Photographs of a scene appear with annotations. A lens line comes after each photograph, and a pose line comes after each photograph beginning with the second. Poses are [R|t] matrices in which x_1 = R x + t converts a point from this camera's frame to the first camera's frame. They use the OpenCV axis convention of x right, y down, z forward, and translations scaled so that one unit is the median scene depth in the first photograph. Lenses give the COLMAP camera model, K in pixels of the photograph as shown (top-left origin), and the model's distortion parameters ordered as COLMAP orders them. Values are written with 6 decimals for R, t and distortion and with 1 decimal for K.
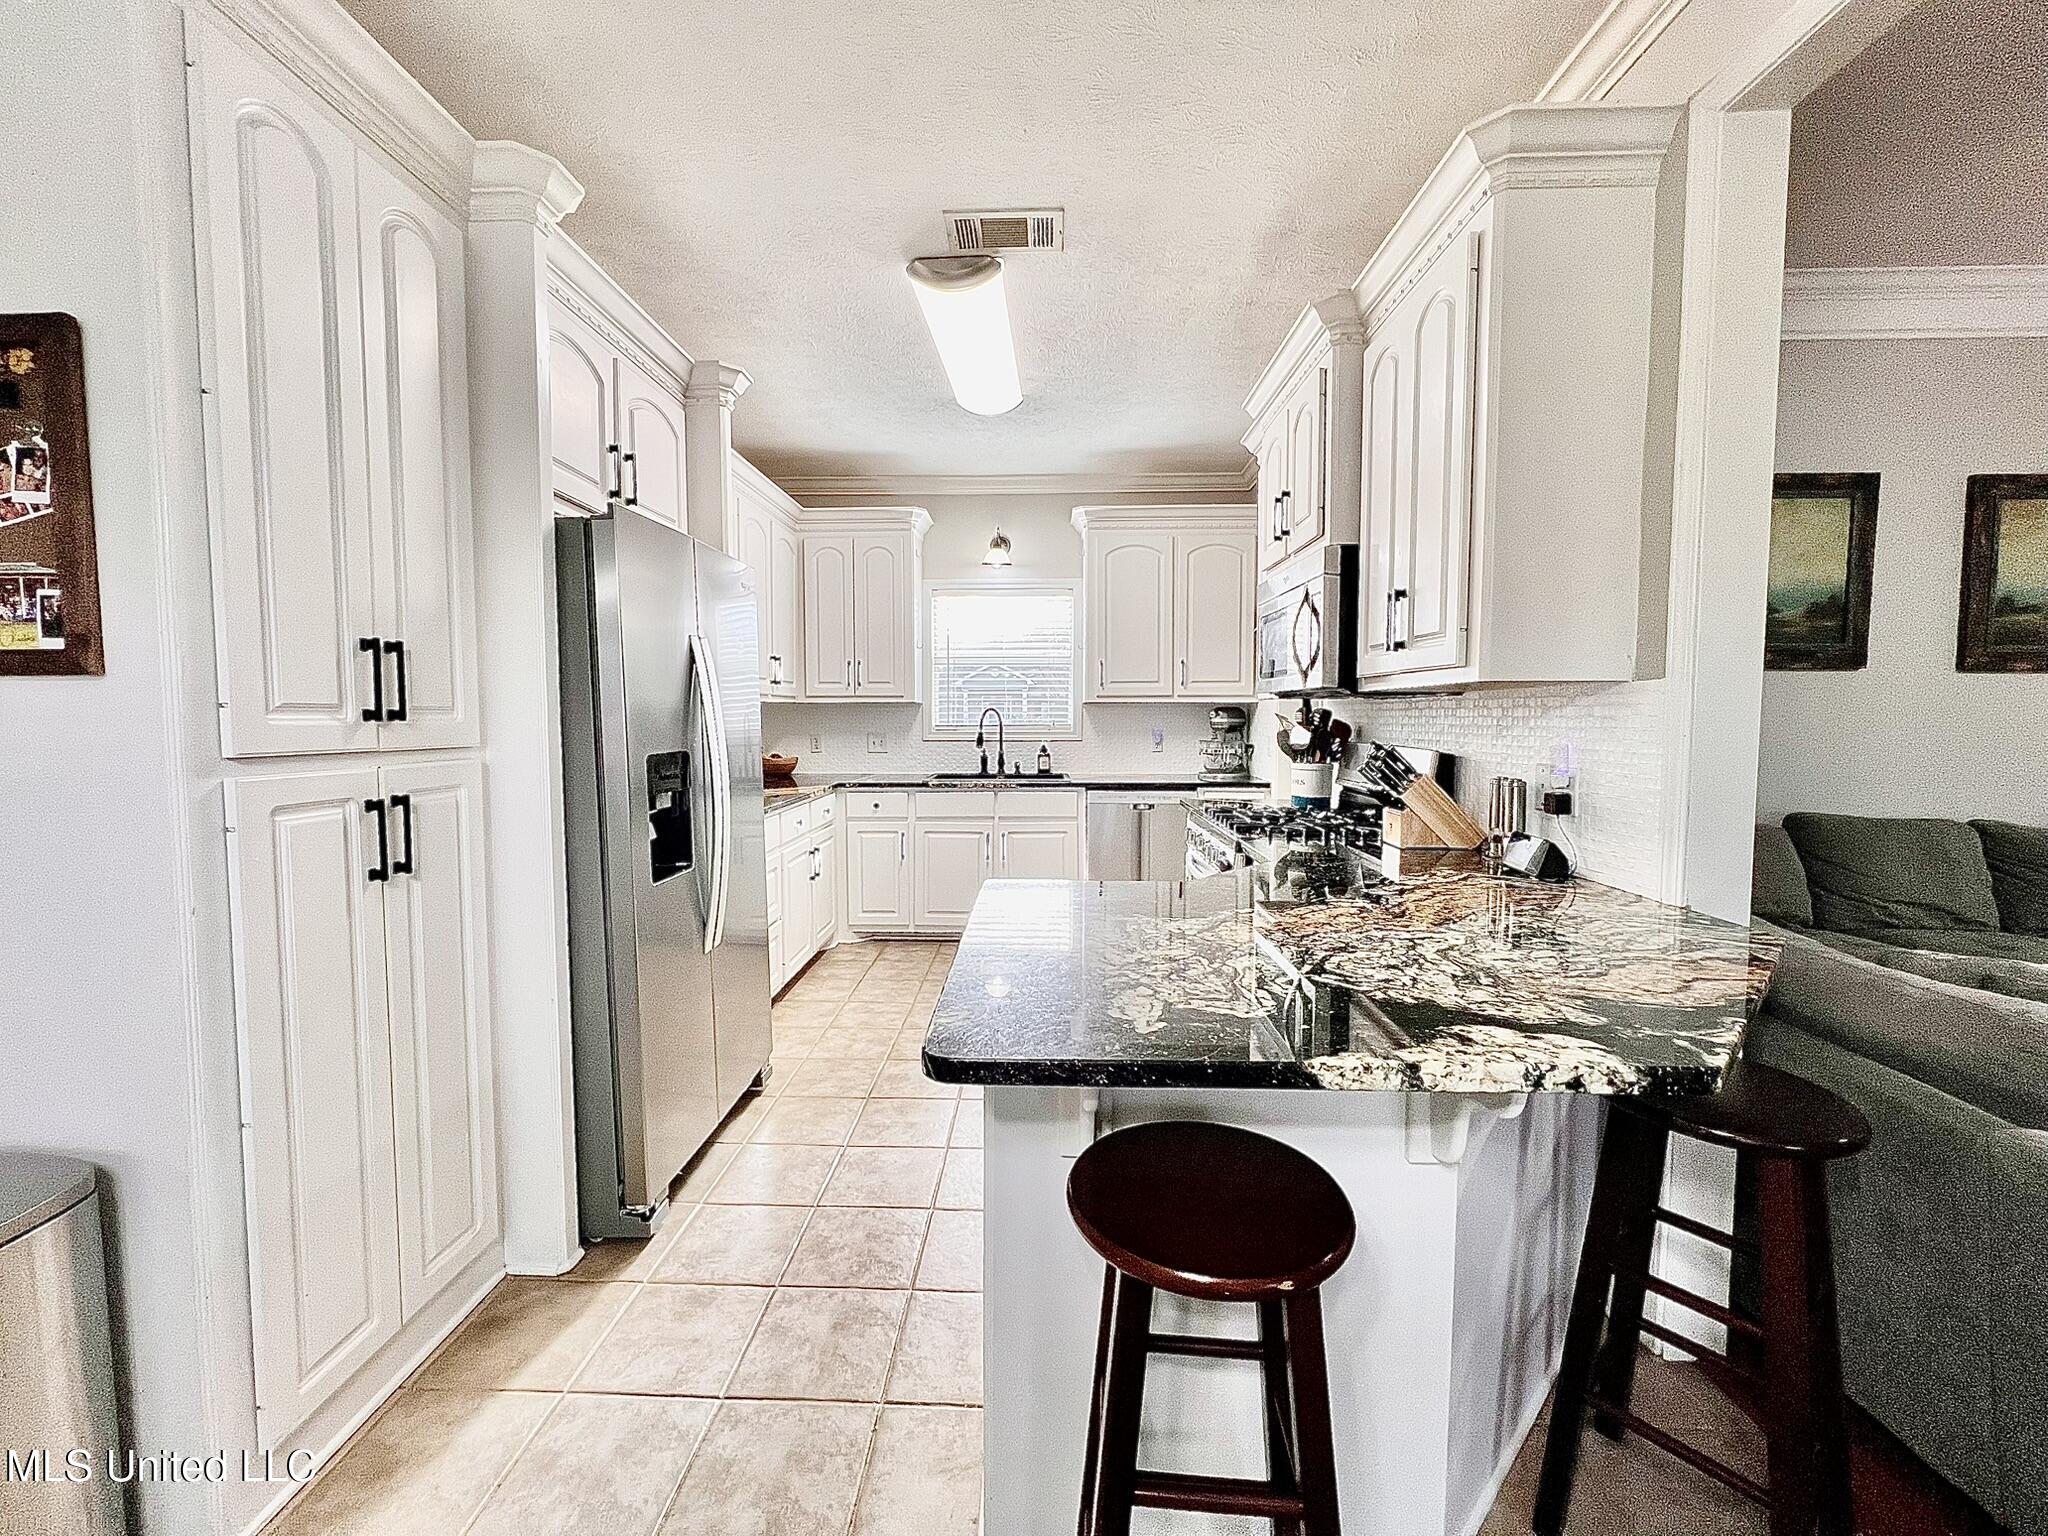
lens RADIAL K [[822.1, 0, 1016.2], [0, 822.1, 758.6], [0, 0, 1]] dist [-0.001565, 0.000251]
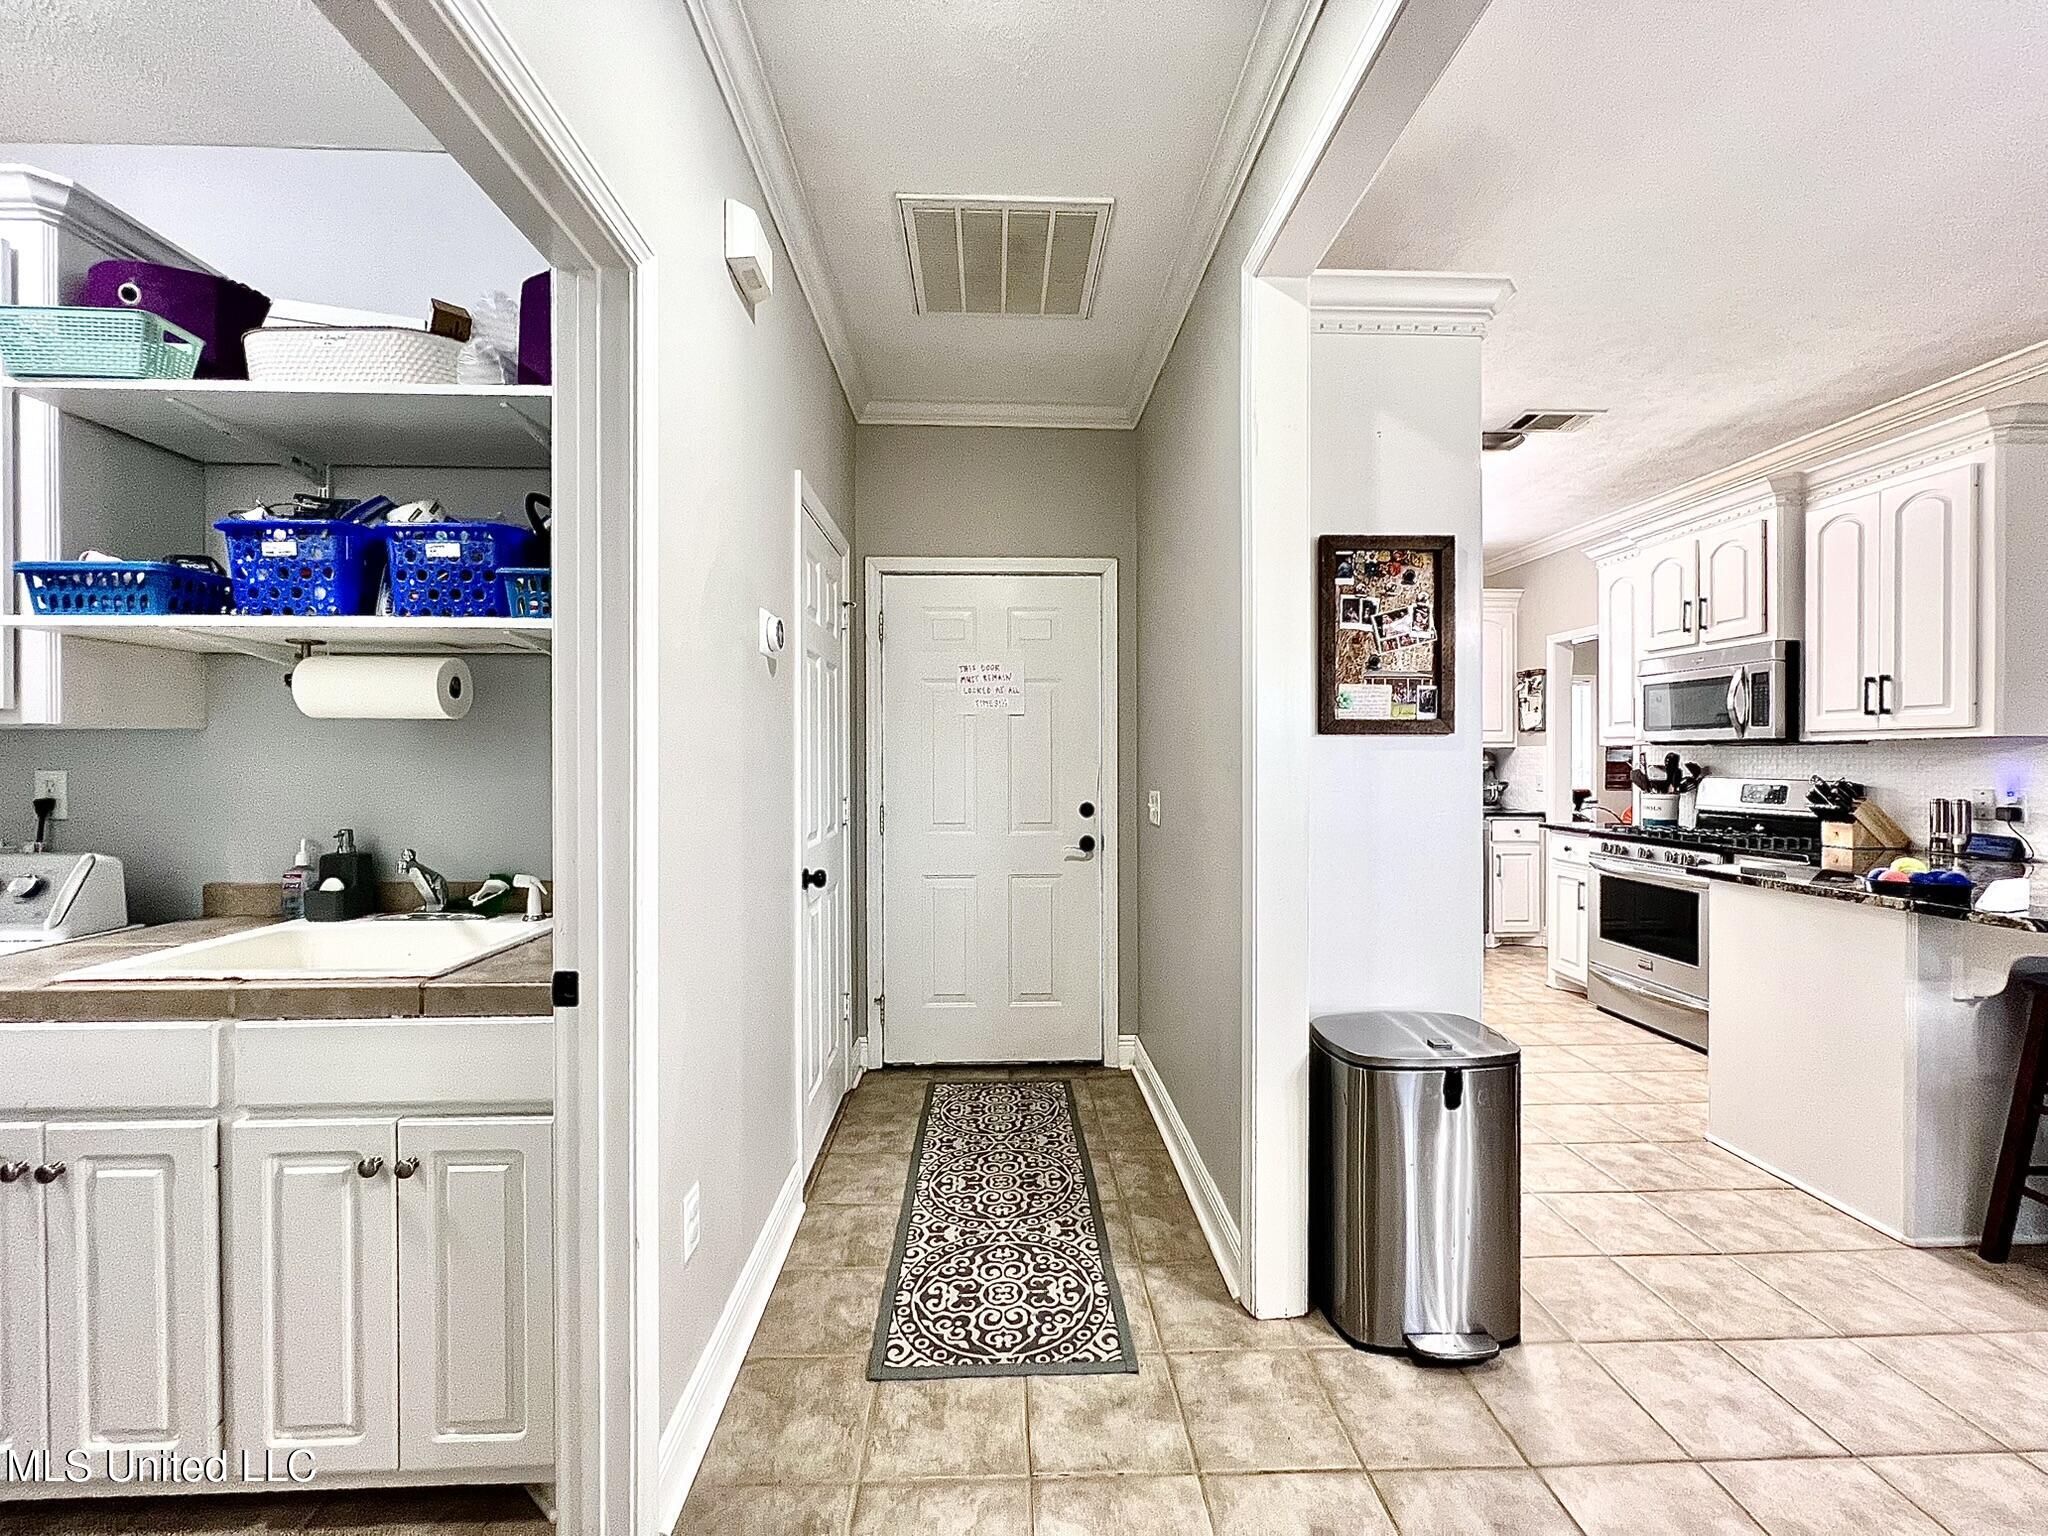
lens RADIAL K [[816.5, 0, 1020.2], [0, 816.5, 759.2], [0, 0, 1]] dist [0.000849, -0.000071]
pose [[0.997396, -0.000012, 0.072117, -0.533951], [0.003798, 0.998621, -0.052360, 0.010021], [-0.072017, 0.052498, 0.996021, -0.166772]]
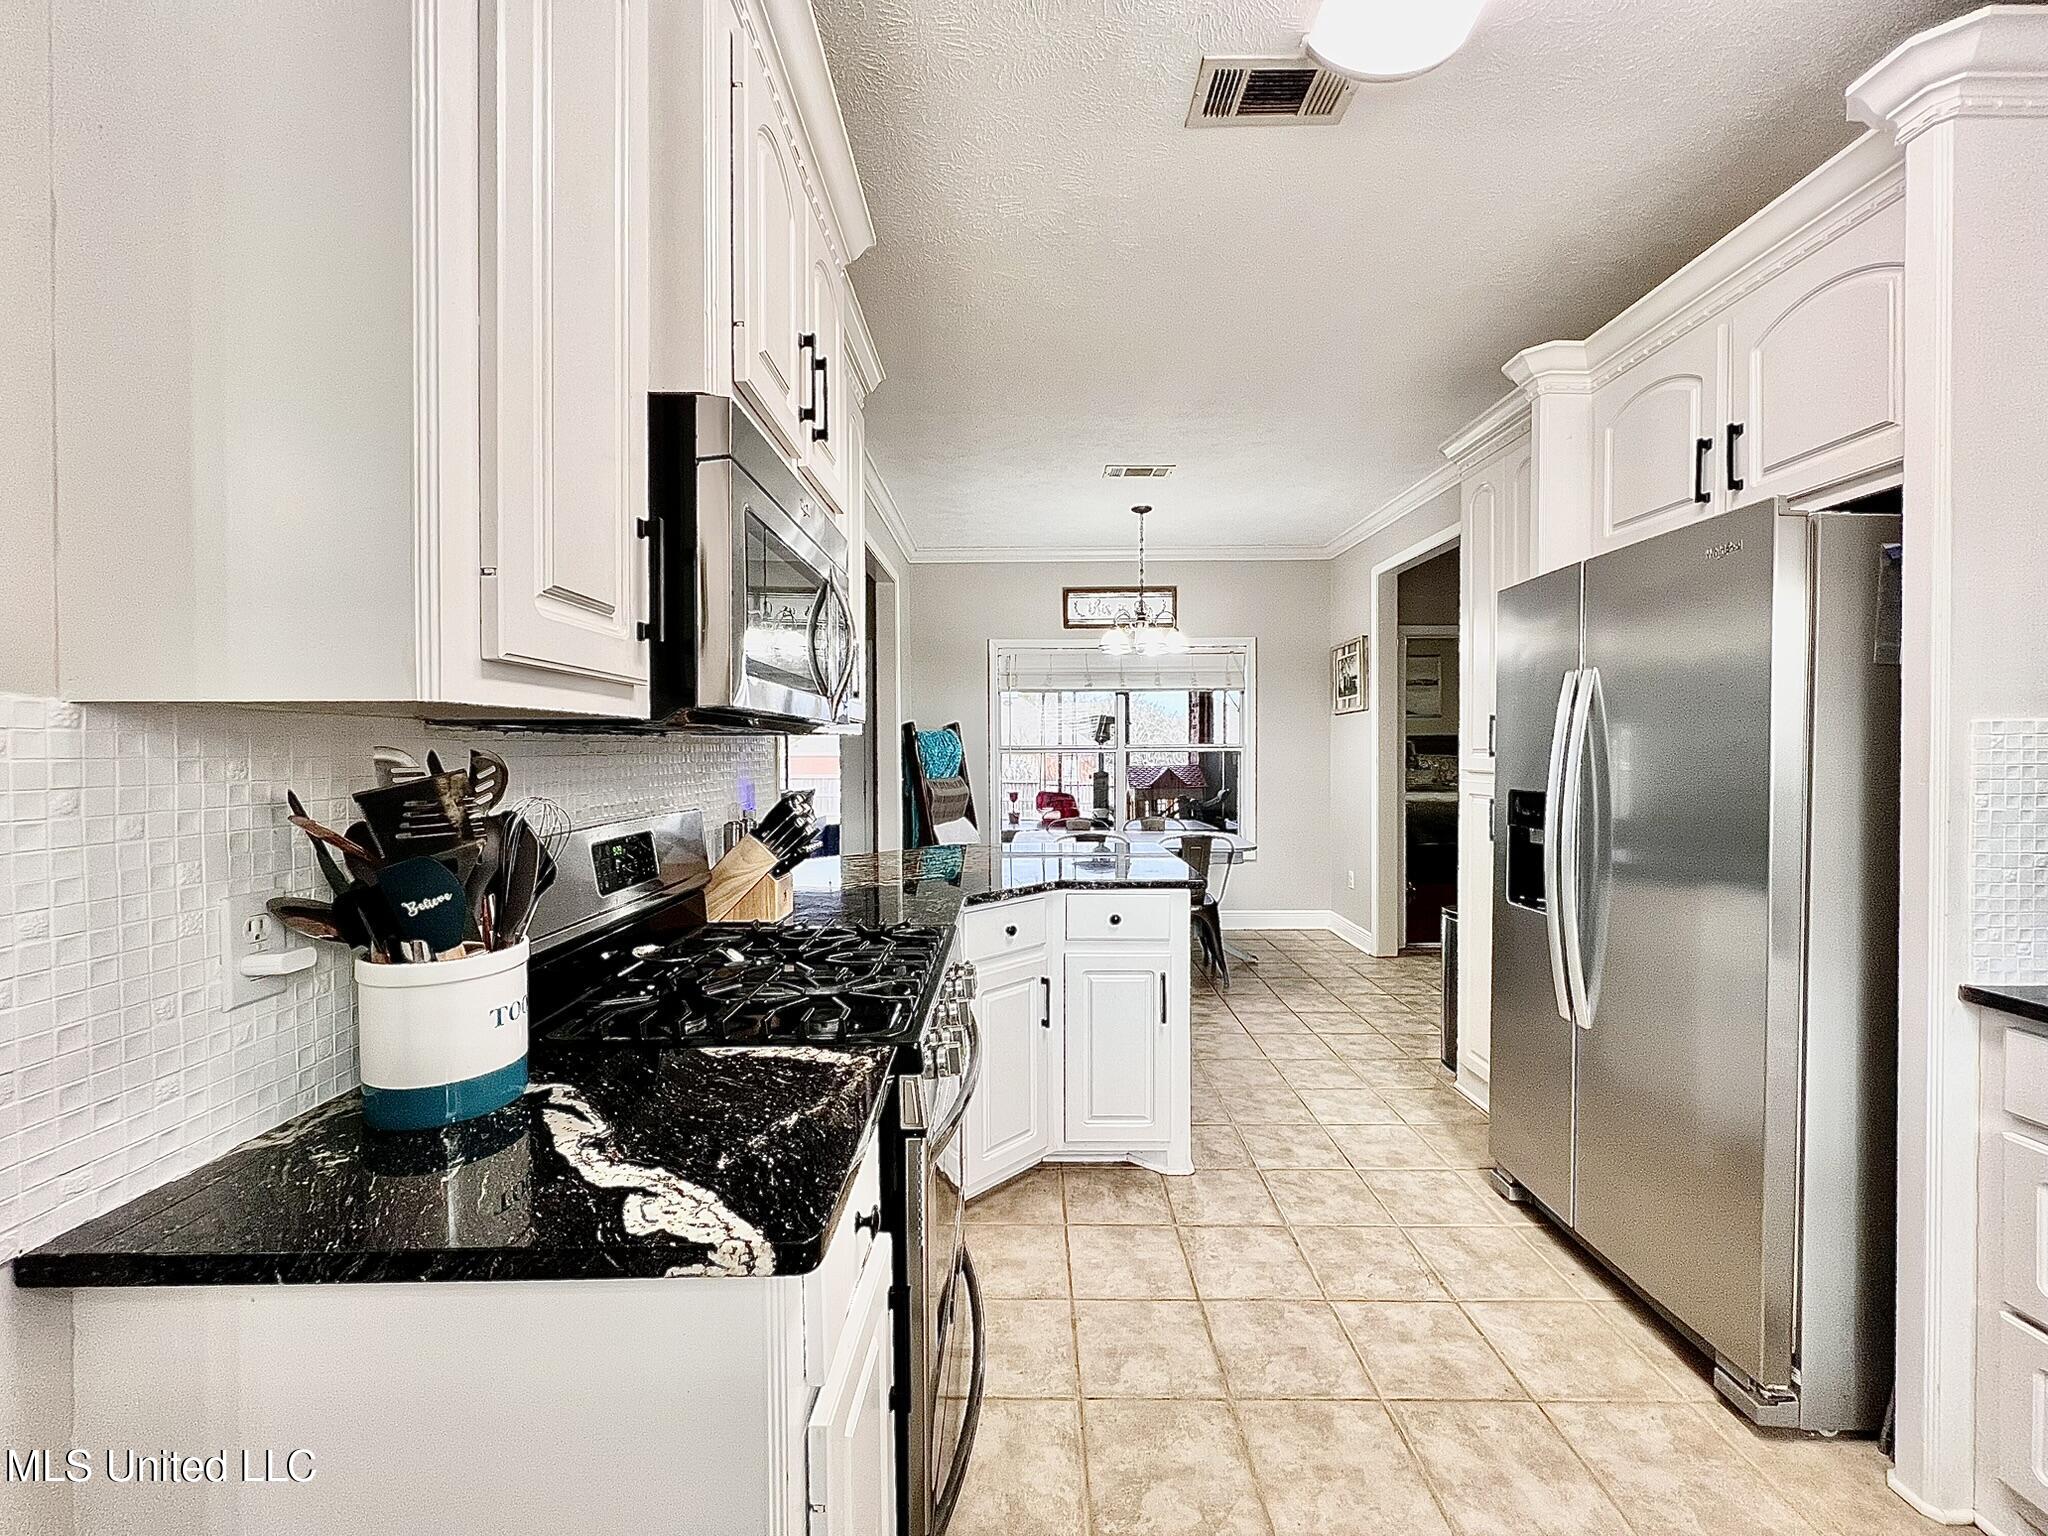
lens RADIAL K [[819.8, 0, 1018.4], [0, 819.8, 759.6], [0, 0, 1]] dist [-0.000378, -0.000152]
pose [[-0.999378, 0.005169, -0.034873, 0.122712], [0.002837, 0.997775, 0.066613, -0.053493], [0.035139, 0.066473, -0.997169, 0.898375]]
